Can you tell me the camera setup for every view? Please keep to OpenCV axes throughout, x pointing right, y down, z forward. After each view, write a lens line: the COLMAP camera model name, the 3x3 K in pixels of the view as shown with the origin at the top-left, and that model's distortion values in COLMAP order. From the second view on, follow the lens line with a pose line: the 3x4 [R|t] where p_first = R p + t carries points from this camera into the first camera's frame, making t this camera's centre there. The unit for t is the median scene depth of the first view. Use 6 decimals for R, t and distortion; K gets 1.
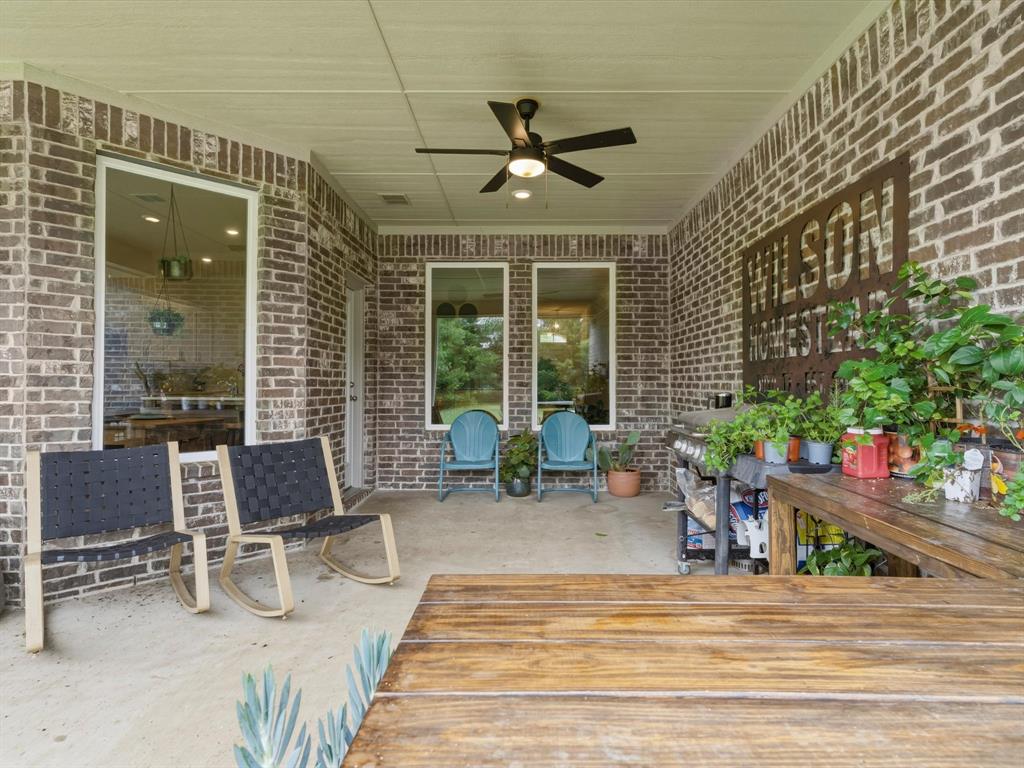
lens RADIAL K [[550.0, 0, 512.0], [0, 550.0, 384.0], [0, 0, 1]] dist [0.000016, -0.000244]
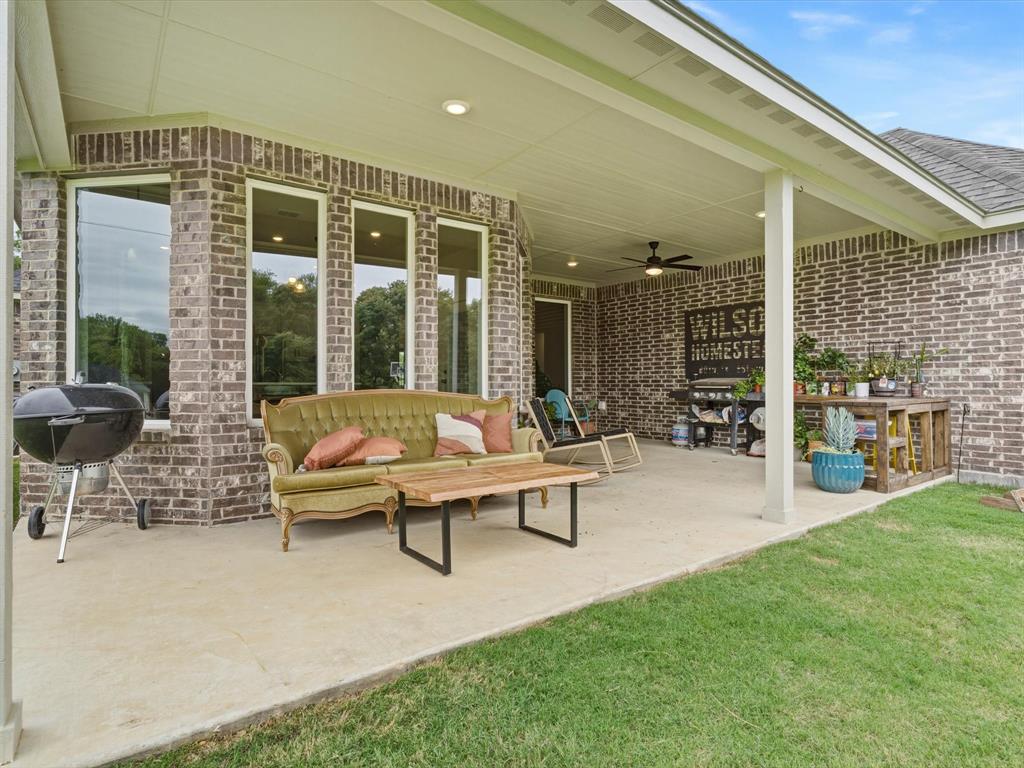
lens RADIAL K [[550.0, 0, 512.0], [0, 550.0, 384.0], [0, 0, 1]] dist [0.000016, -0.000244]
pose [[0.790190, -0.007216, 0.612820, -1.750774], [0.008373, 0.999964, 0.000978, 0.054244], [-0.612805, 0.004358, 0.790222, -0.393457]]
